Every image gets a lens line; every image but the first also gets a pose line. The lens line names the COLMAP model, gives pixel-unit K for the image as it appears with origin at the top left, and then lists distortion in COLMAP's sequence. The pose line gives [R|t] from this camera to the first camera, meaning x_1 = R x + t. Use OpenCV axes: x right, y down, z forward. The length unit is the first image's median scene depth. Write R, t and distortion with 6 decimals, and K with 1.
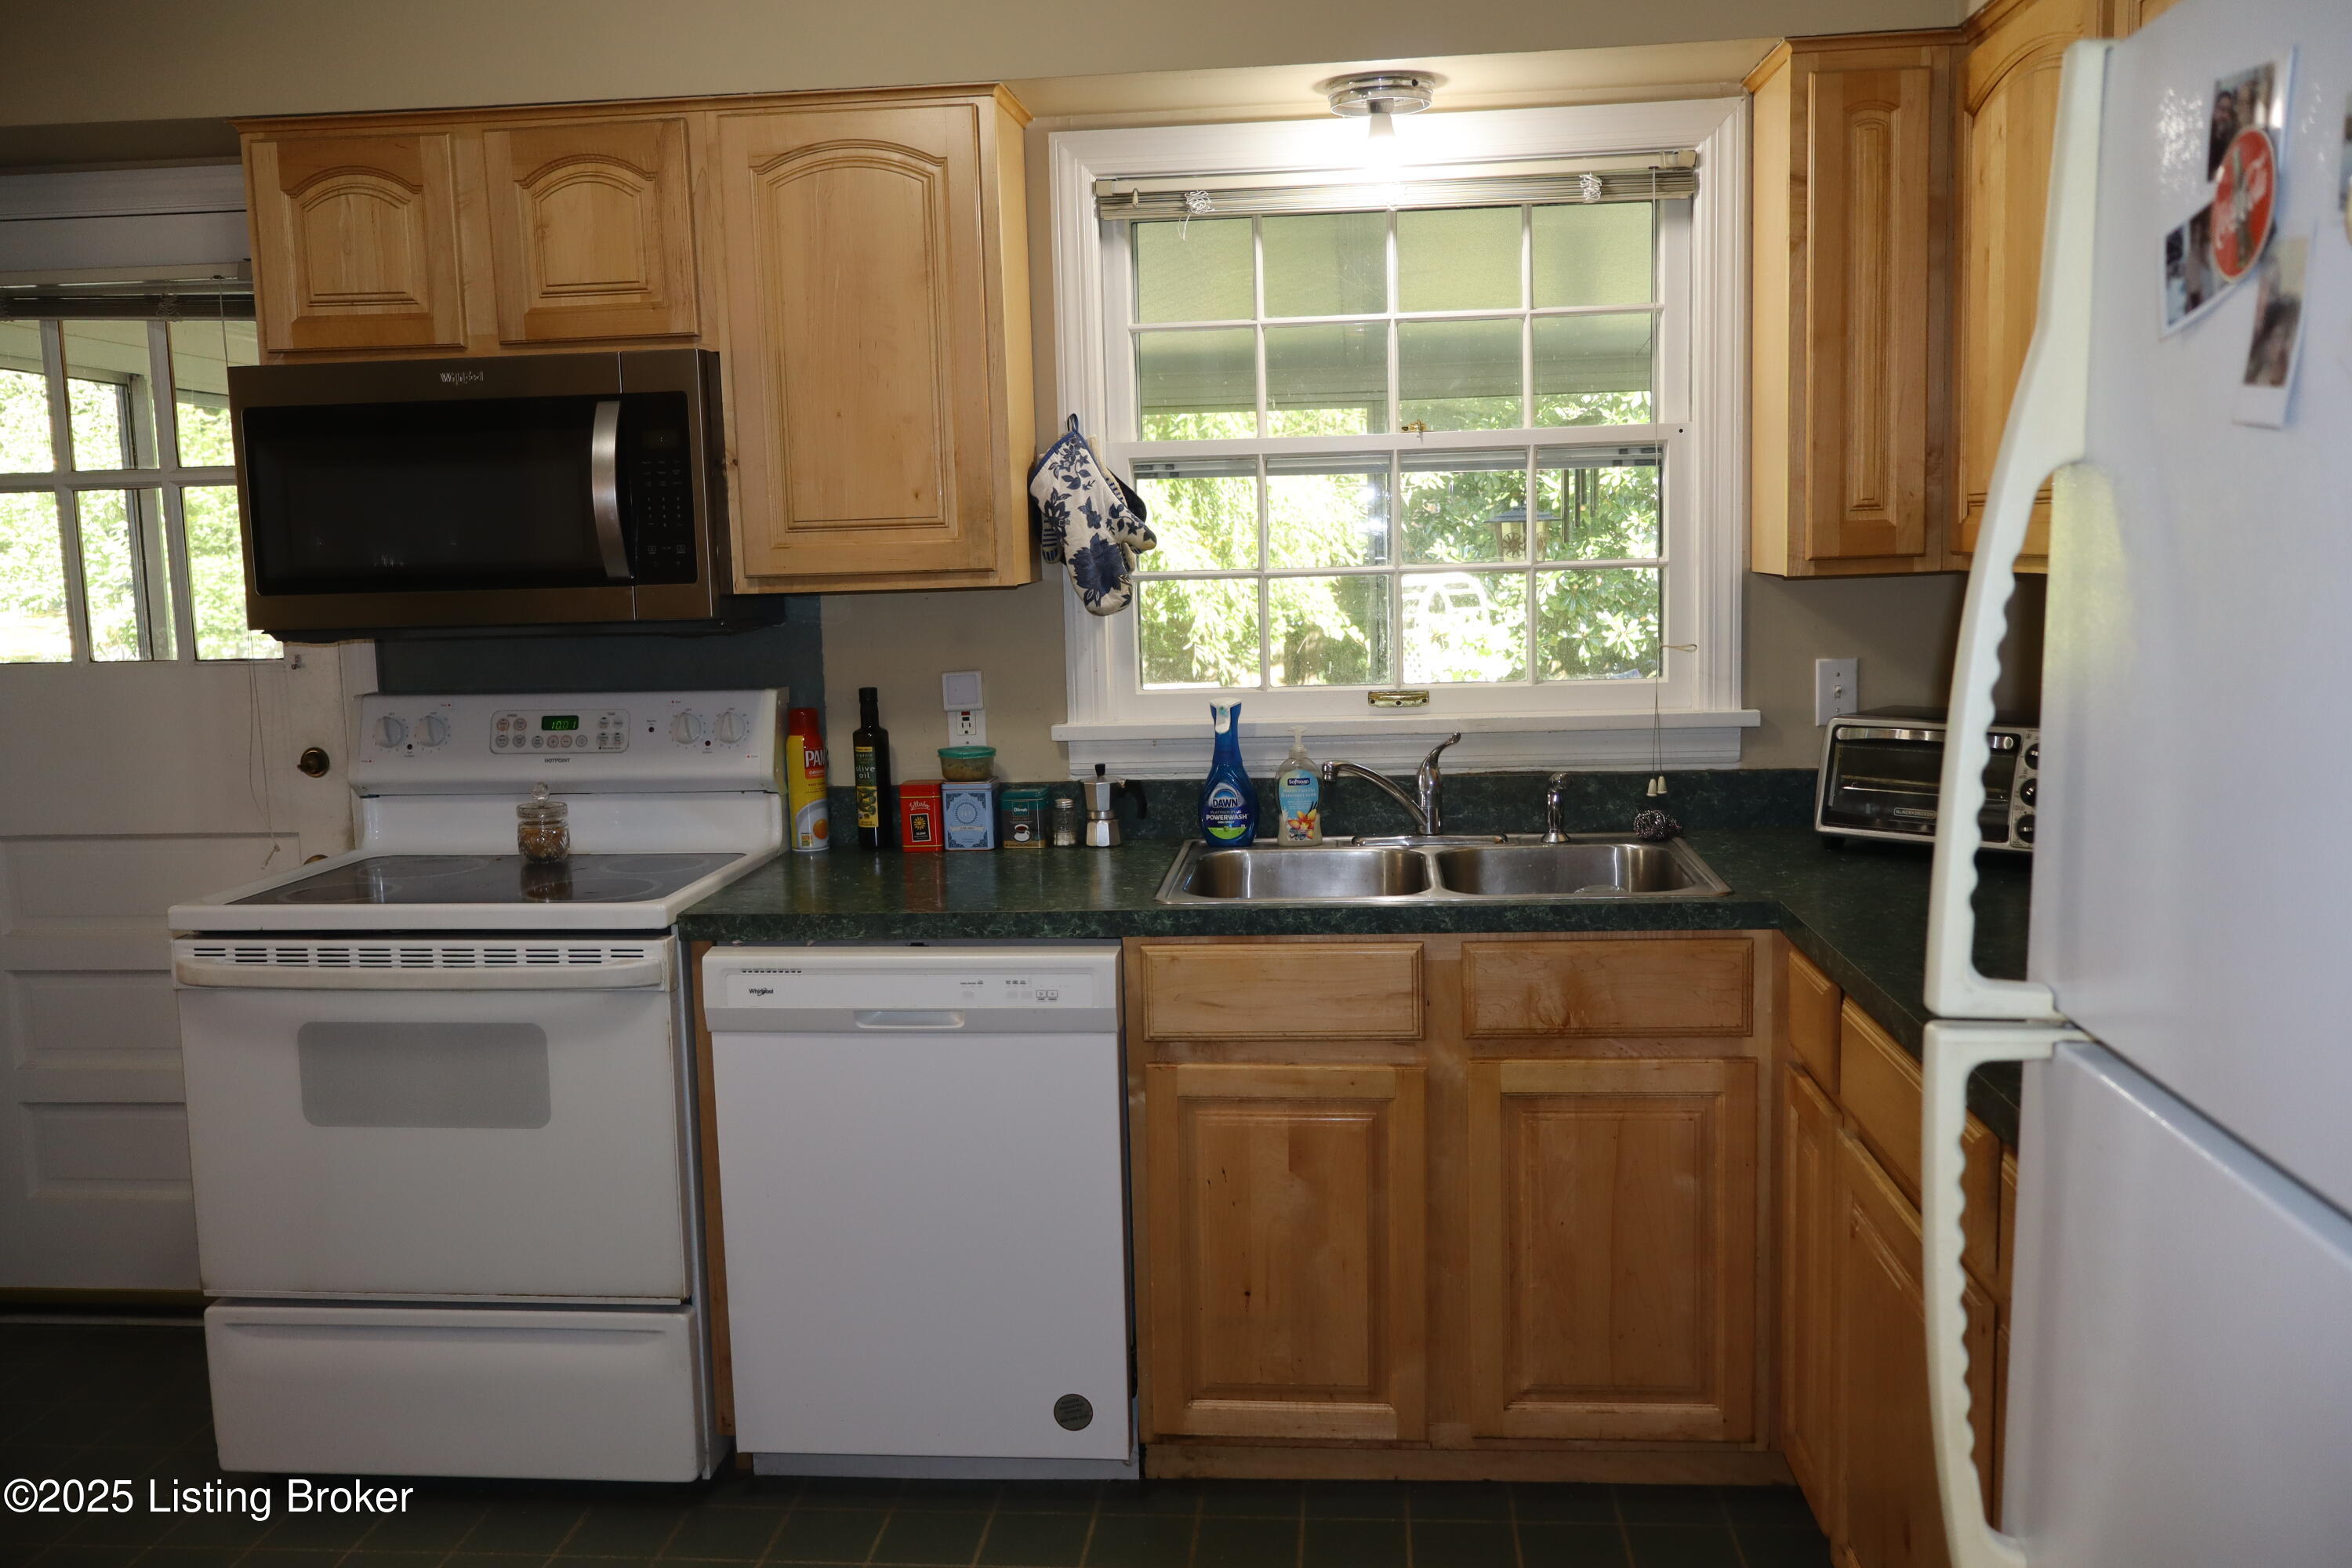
lens RADIAL K [[1963.9, 0, 1174.3], [0, 1963.9, 776.1], [0, 0, 1]] dist [0.012301, -0.020312]
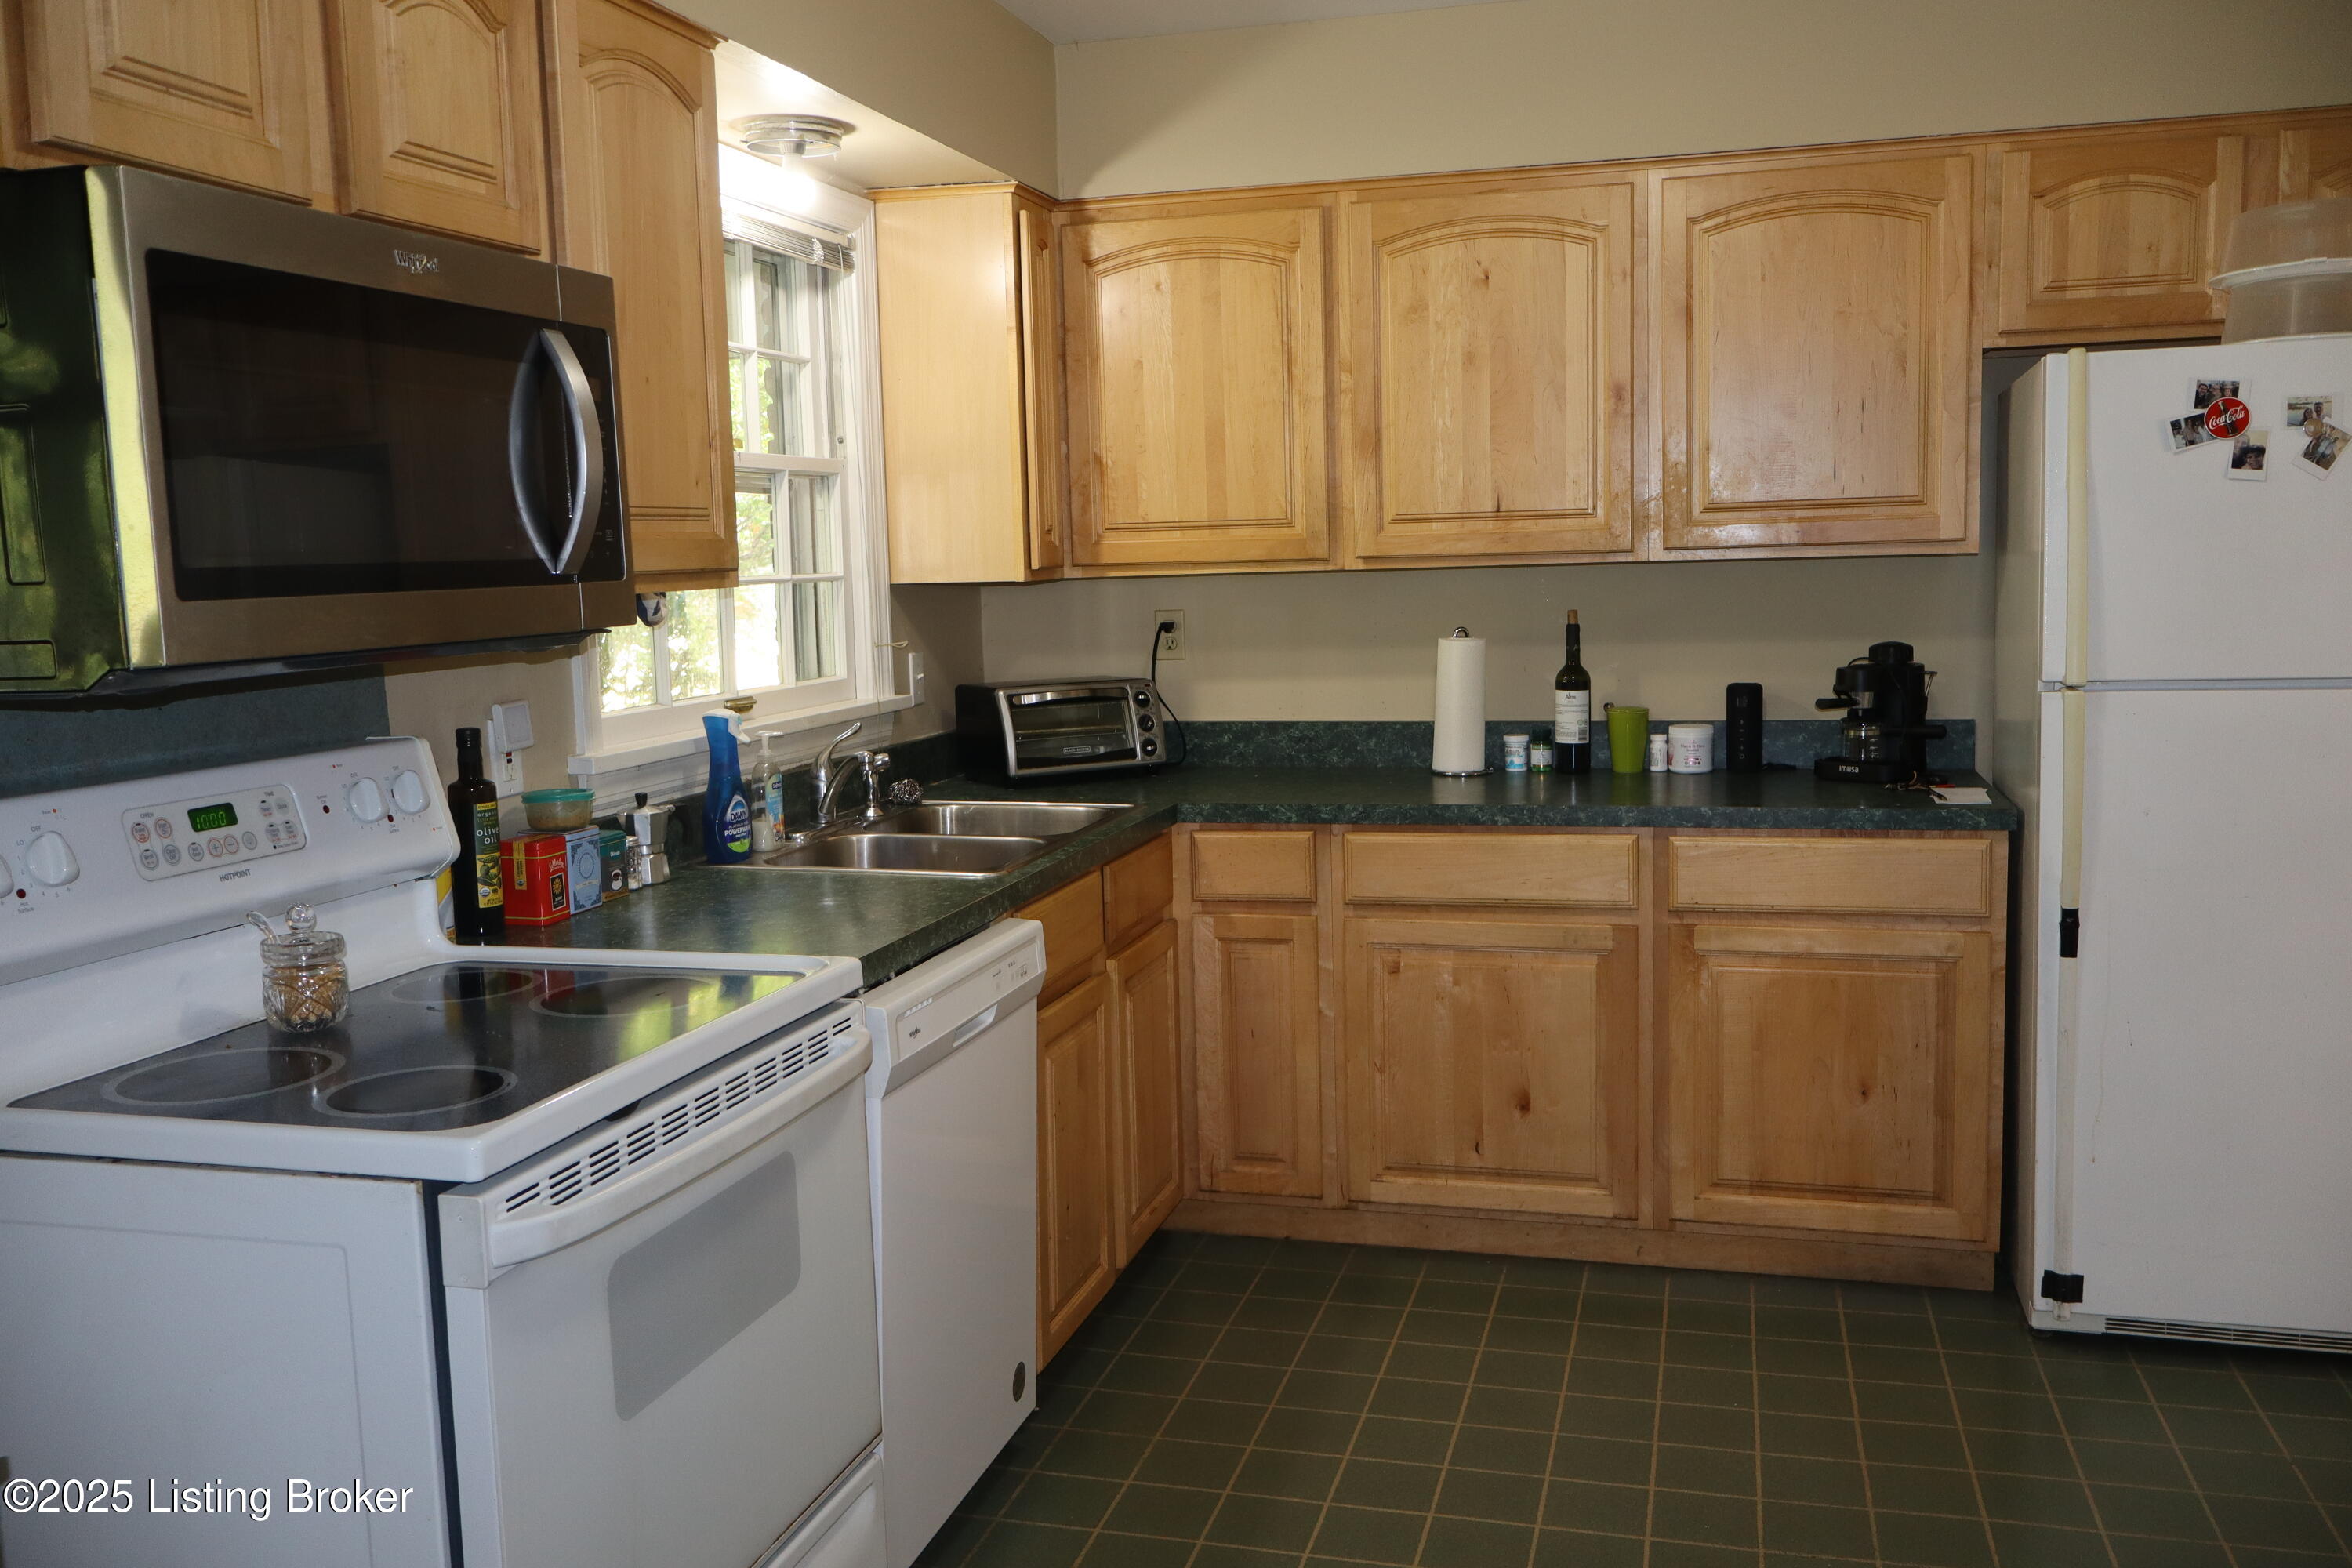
lens RADIAL K [[1963.9, 0, 1181.6], [0, 1963.9, 782.8], [0, 0, 1]] dist [0.012301, -0.020312]
pose [[0.175371, -0.093006, 0.980100, -0.870408], [0.139710, 0.987804, 0.068739, -0.037959], [-0.974539, 0.124875, 0.186226, 0.587623]]
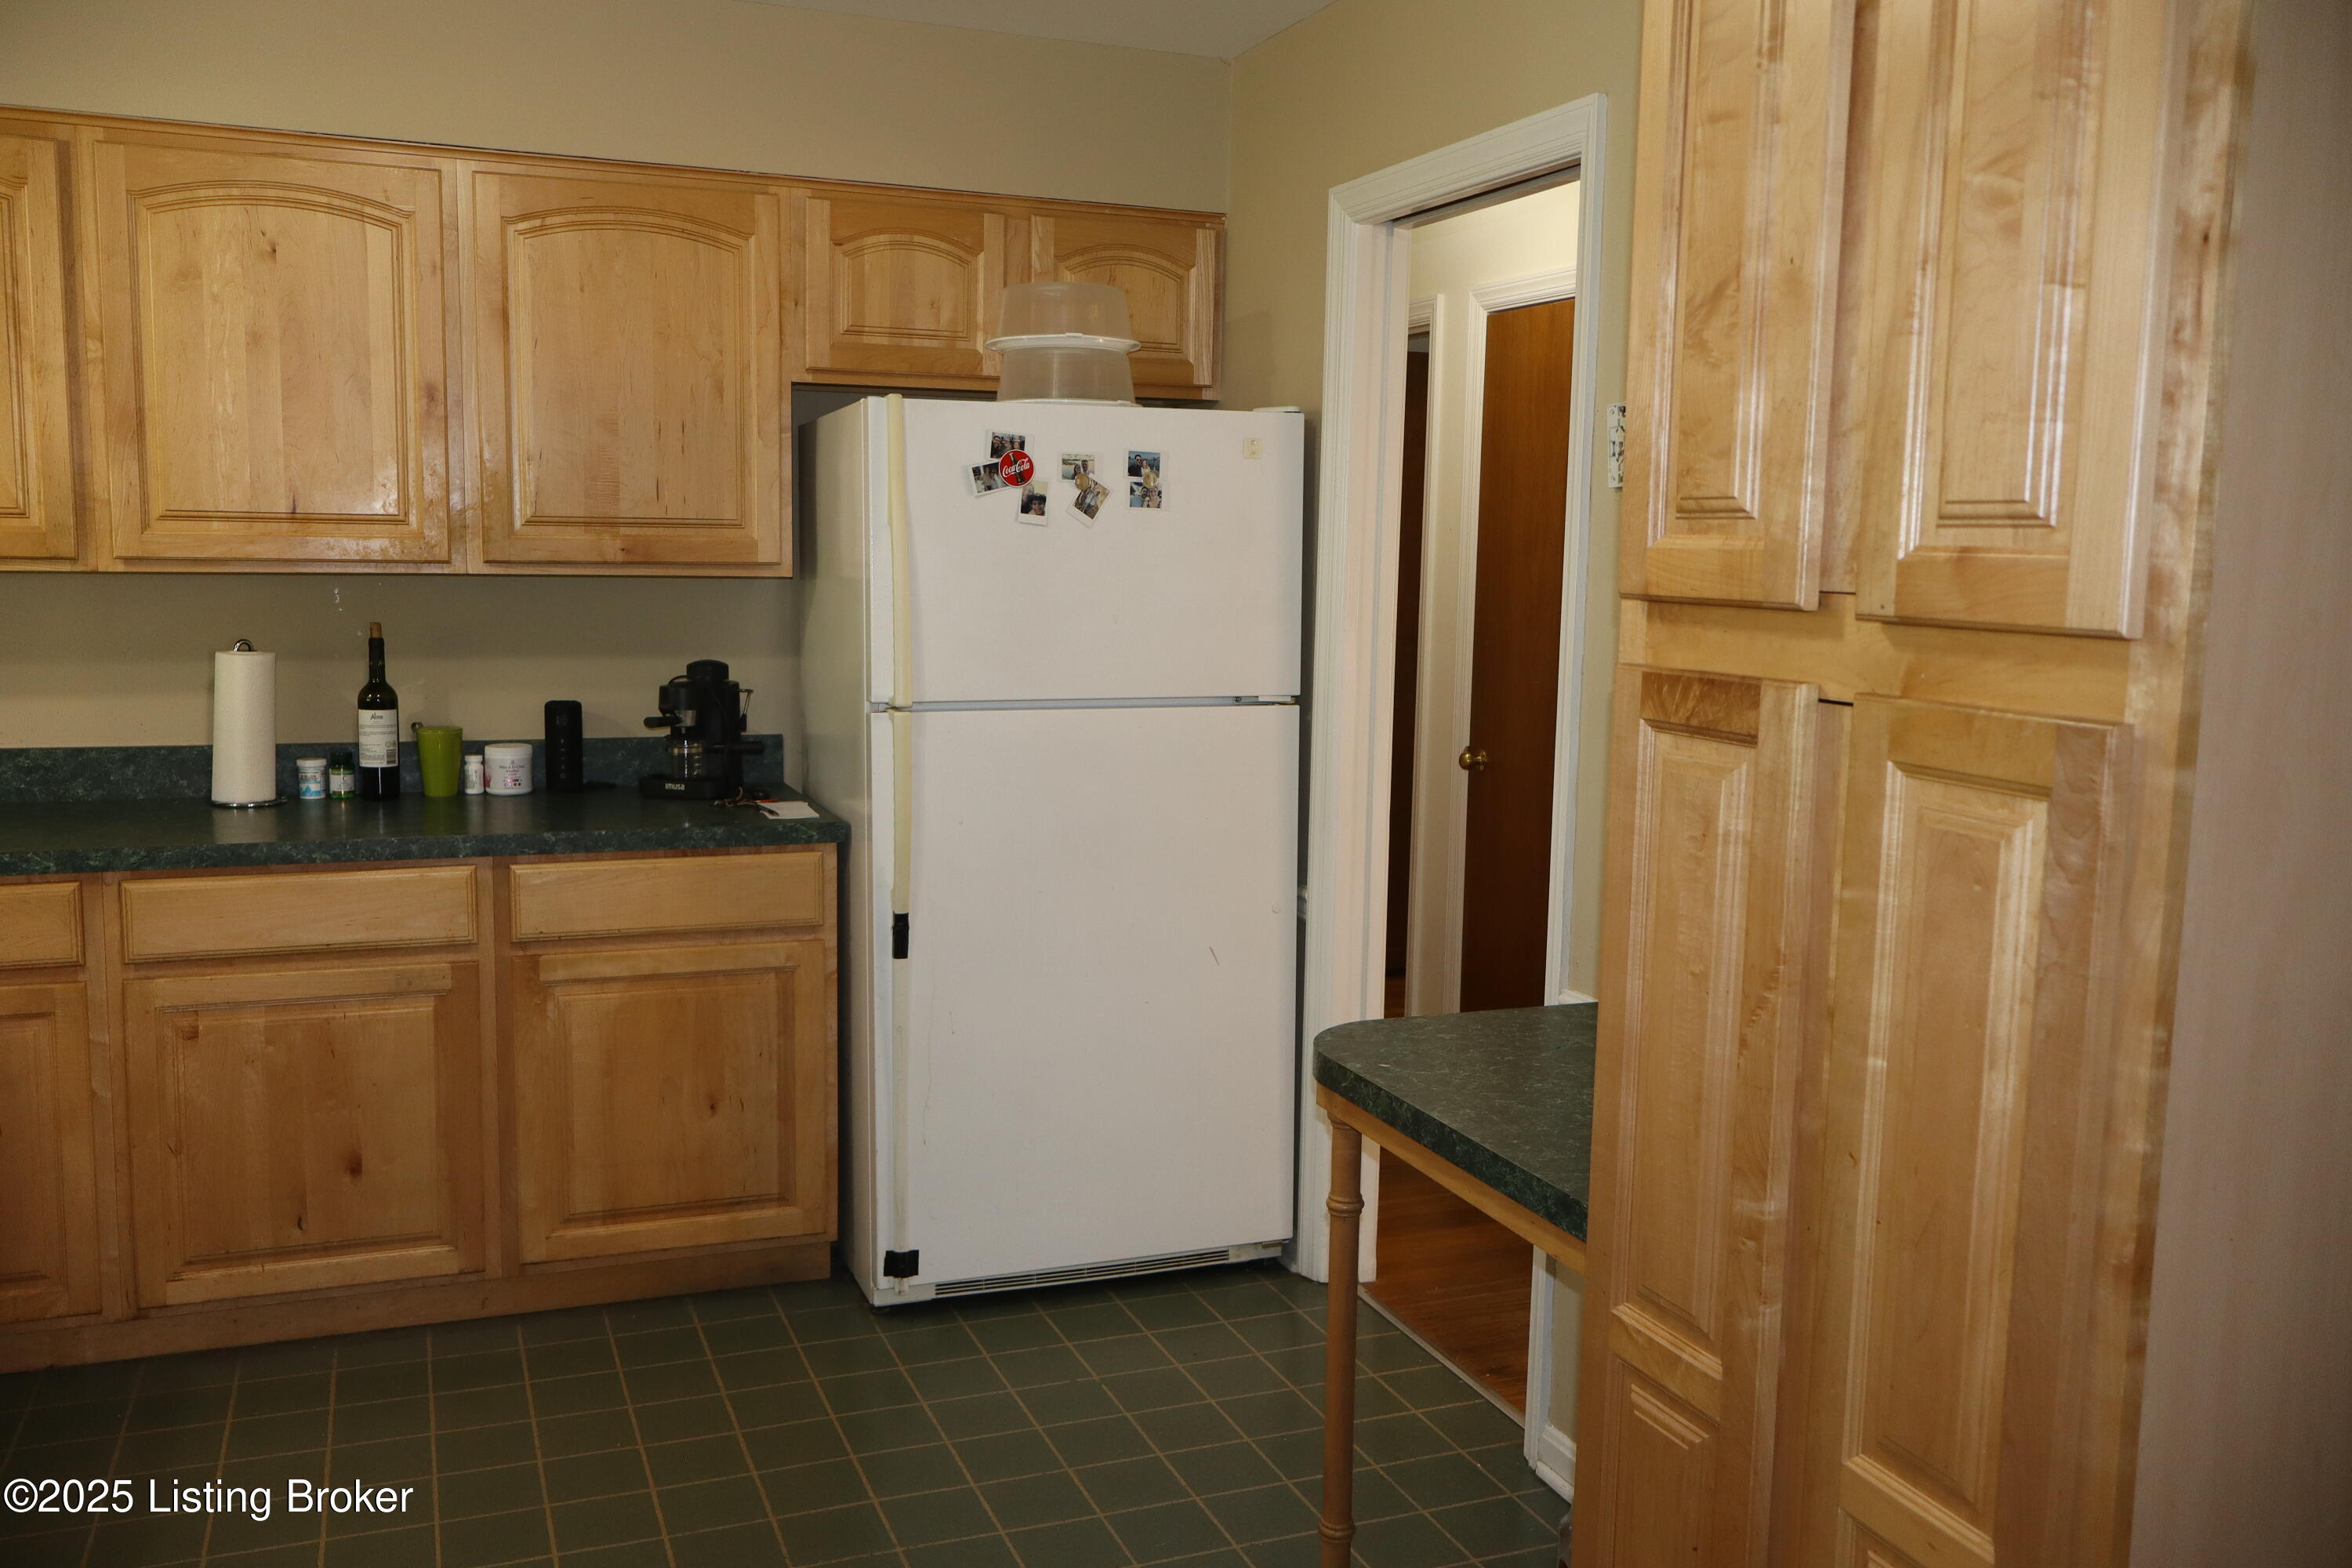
lens RADIAL K [[1963.9, 0, 1172.4], [0, 1963.9, 784.7], [0, 0, 1]] dist [0.012301, -0.020312]
pose [[-0.450028, -0.091641, 0.888300, -0.835566], [0.100458, 0.983211, 0.152326, -0.060565], [-0.887346, 0.157788, -0.433267, 0.662473]]
